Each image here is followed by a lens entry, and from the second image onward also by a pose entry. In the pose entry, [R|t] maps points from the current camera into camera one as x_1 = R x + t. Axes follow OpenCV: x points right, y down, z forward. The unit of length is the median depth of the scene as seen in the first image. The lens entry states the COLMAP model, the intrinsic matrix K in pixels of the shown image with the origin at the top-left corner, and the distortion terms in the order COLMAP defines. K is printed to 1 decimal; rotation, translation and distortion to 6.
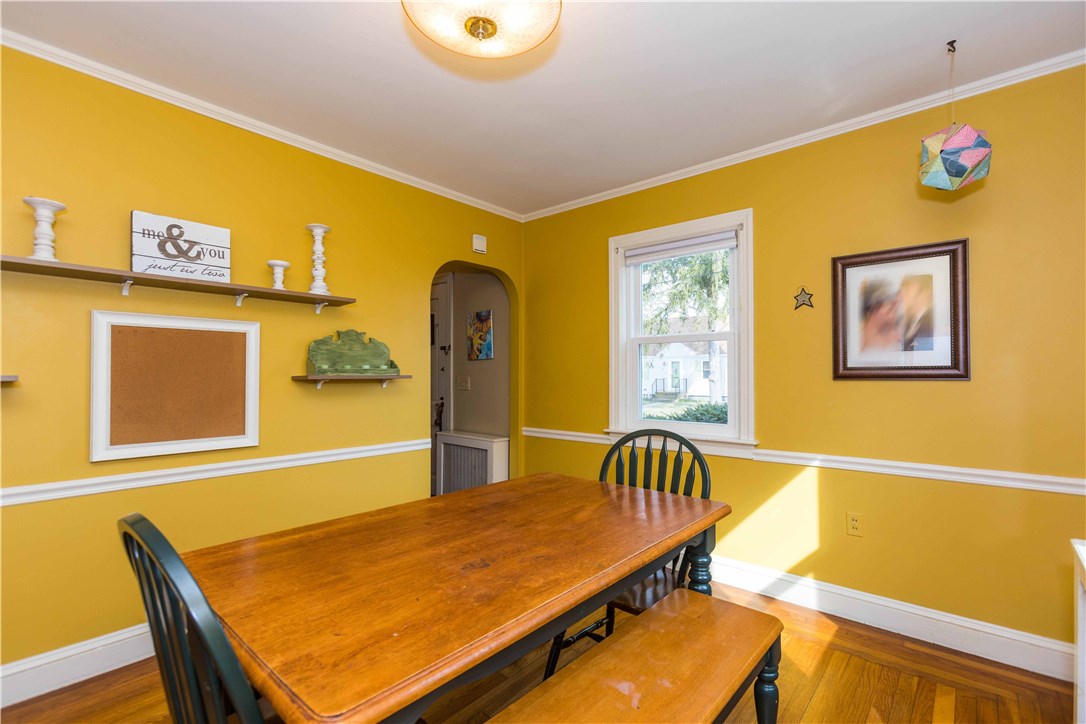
lens RADIAL K [[489.8, 0, 540.0], [0, 489.8, 366.3], [0, 0, 1]] dist [-0.059846, 0.084040]
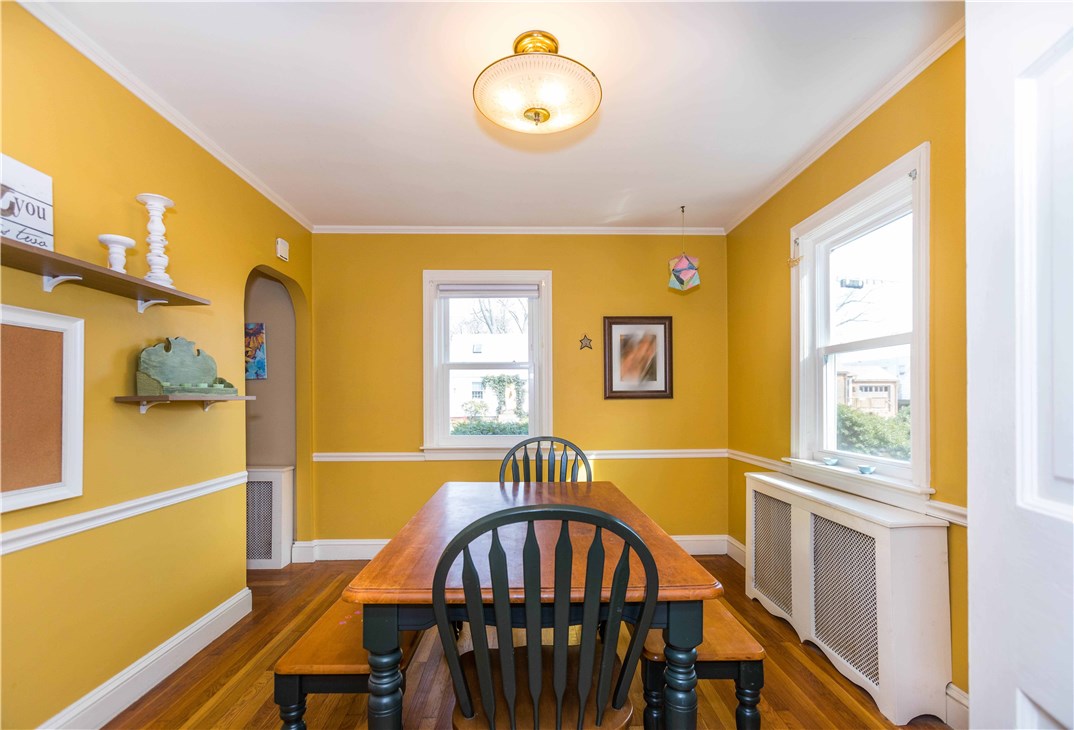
lens RADIAL K [[496.1, 0, 537.1], [0, 496.1, 390.0], [0, 0, 1]] dist [-0.031806, 0.020323]
pose [[0.728113, 0.009855, 0.685387, -0.562211], [-0.007474, 0.999951, -0.006438, 0.010914], [-0.685417, -0.000435, 0.728151, 0.038462]]
